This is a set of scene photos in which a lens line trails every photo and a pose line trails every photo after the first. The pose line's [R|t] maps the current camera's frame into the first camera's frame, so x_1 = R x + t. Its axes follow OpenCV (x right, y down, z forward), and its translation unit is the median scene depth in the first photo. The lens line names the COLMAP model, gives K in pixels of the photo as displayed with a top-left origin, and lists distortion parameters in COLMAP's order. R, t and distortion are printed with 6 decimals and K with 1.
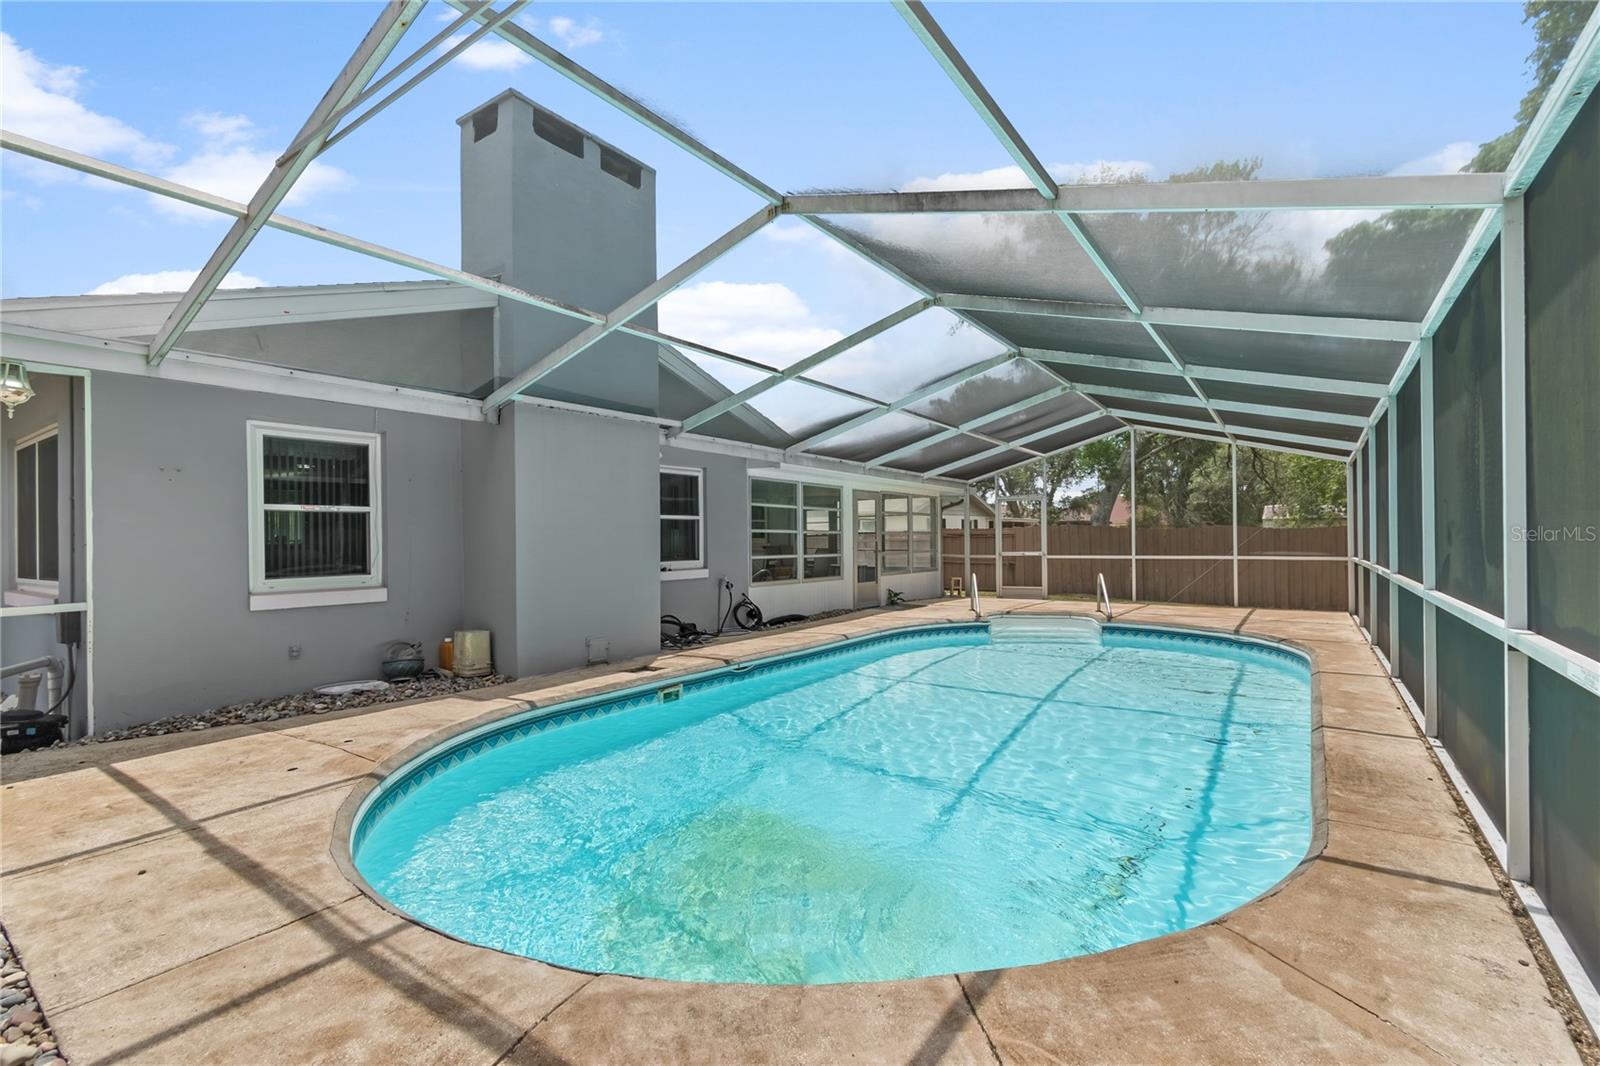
lens RADIAL K [[715.7, 0, 846.5], [0, 715.7, 533.3], [0, 0, 1]] dist [0.001840, -0.000814]
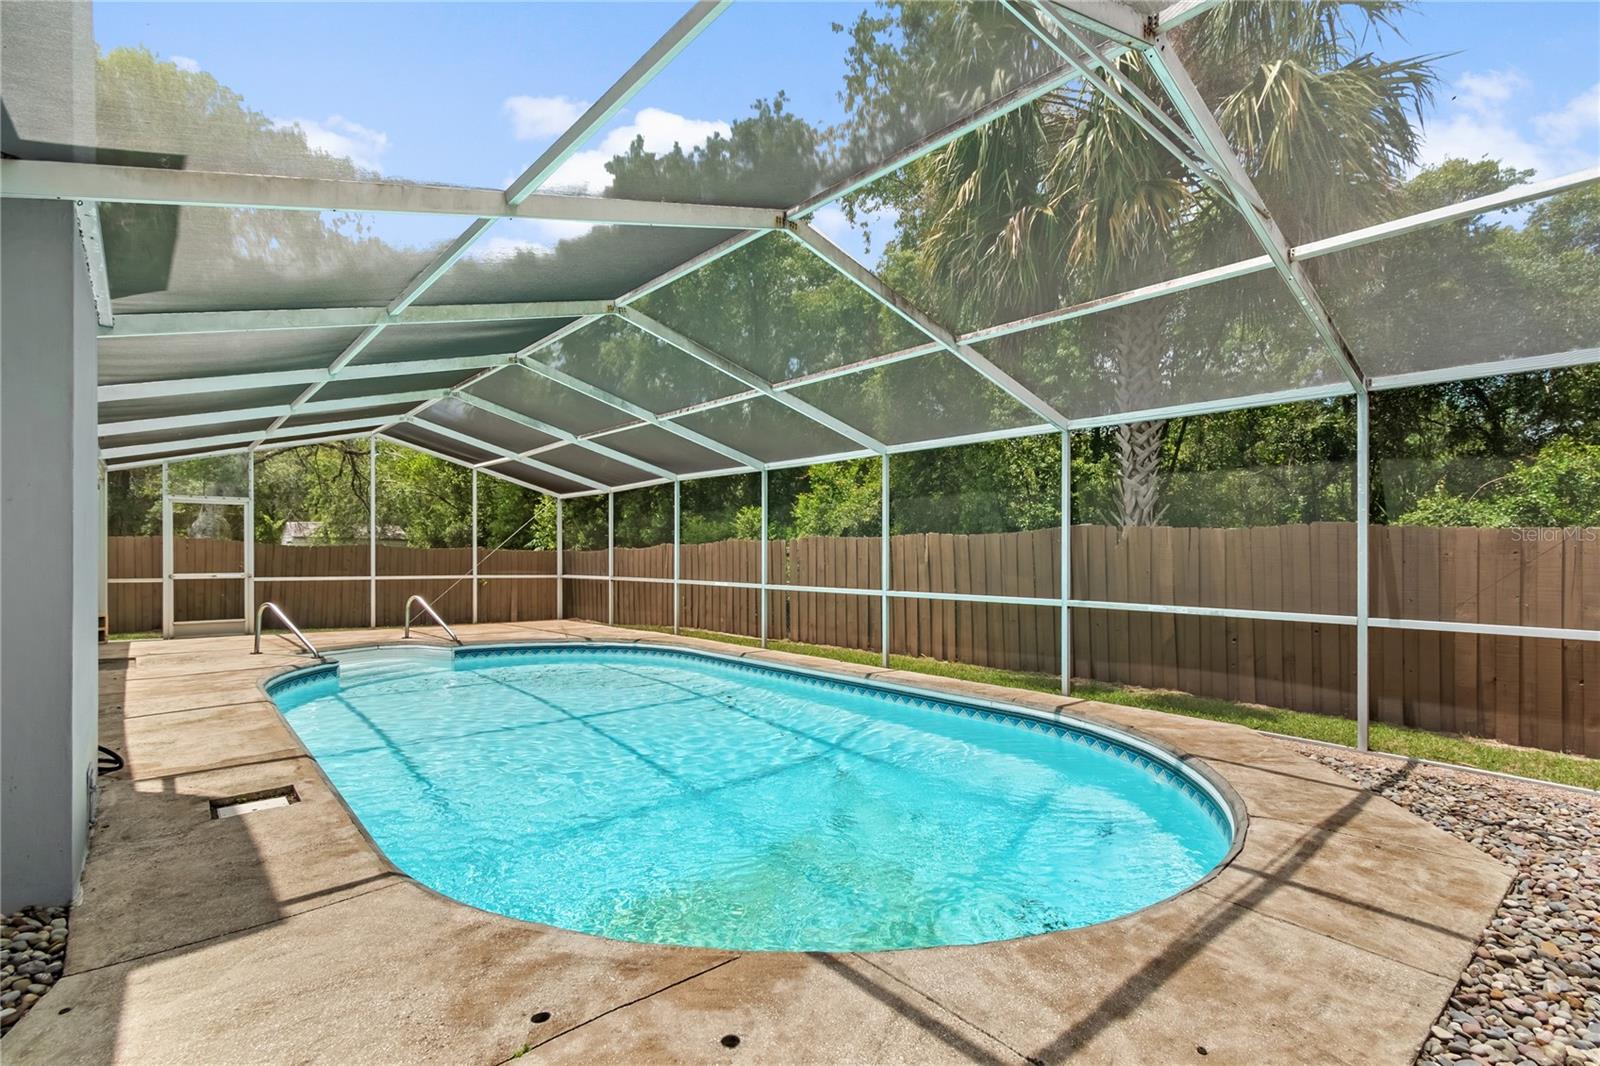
lens RADIAL K [[715.7, 0, 815.0], [0, 715.7, 561.9], [0, 0, 1]] dist [0.001840, -0.000814]
pose [[0.265834, 0.006218, 0.963999, -0.621056], [-0.019157, 0.999816, -0.001167, 0.006287], [-0.963828, -0.018157, 0.265904, 0.422010]]
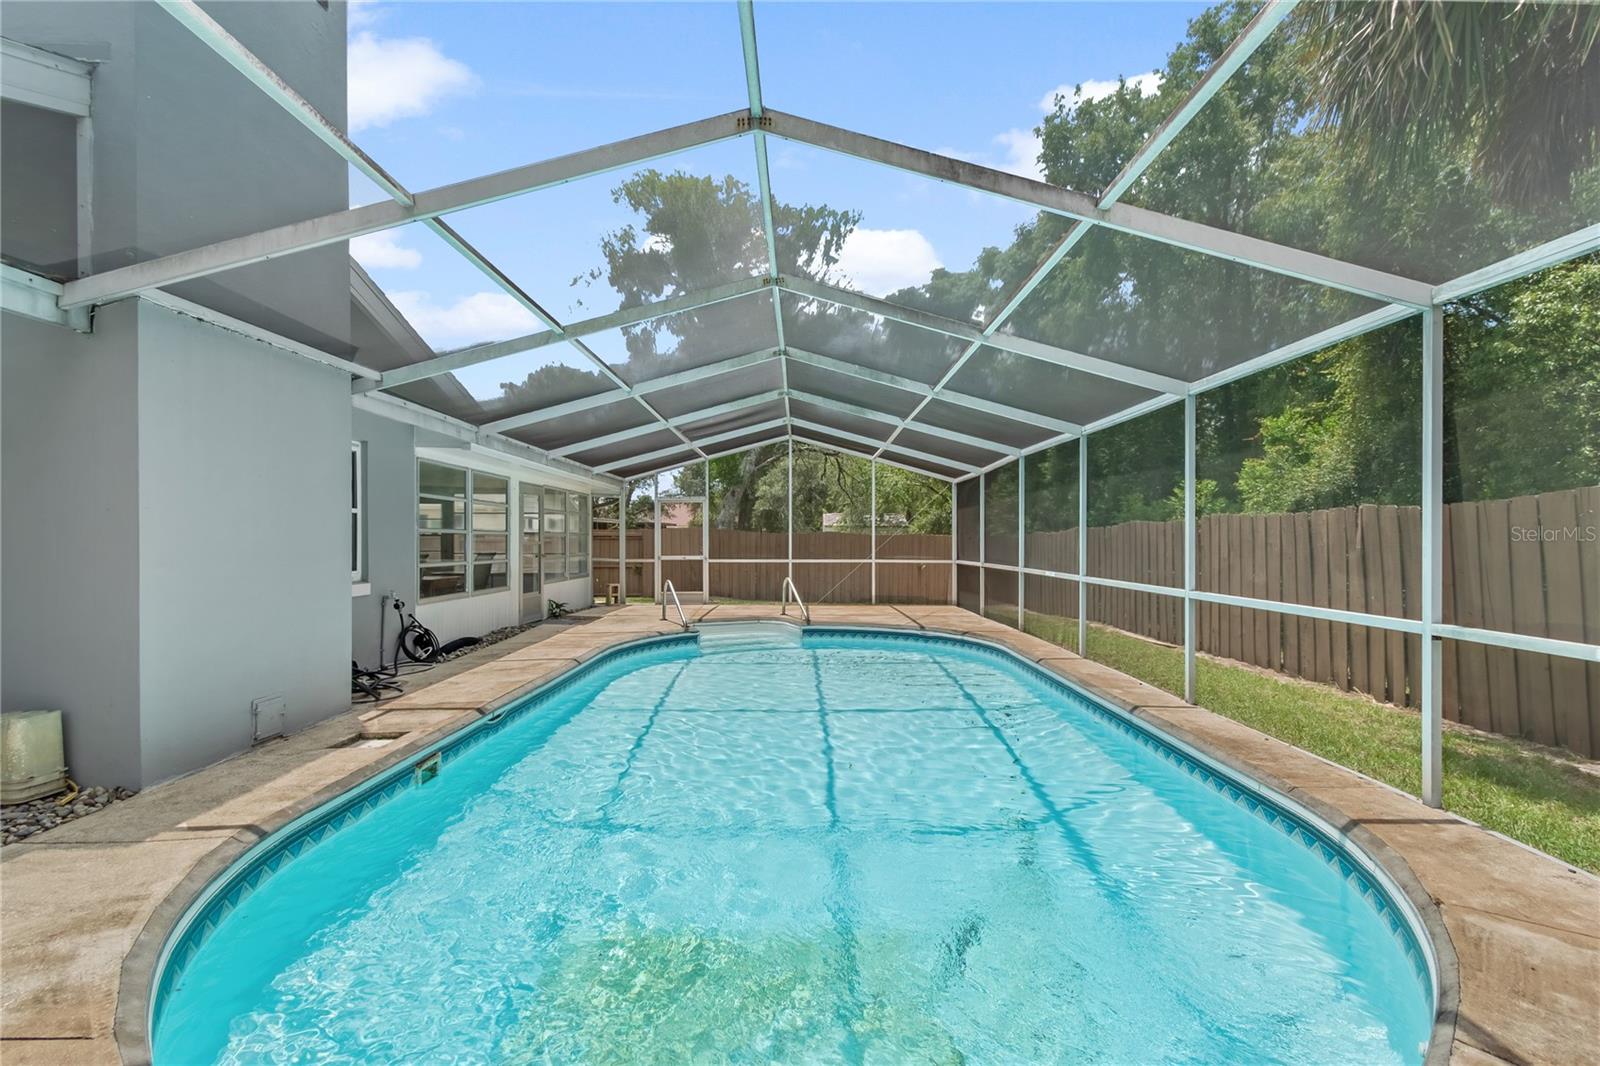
lens RADIAL K [[715.7, 0, 824.6], [0, 715.7, 537.6], [0, 0, 1]] dist [0.001840, -0.000814]
pose [[0.824978, 0.012760, 0.565020, -0.288365], [-0.015719, 0.999876, 0.000370, -0.003813], [-0.564946, -0.009186, 0.825077, 0.196090]]
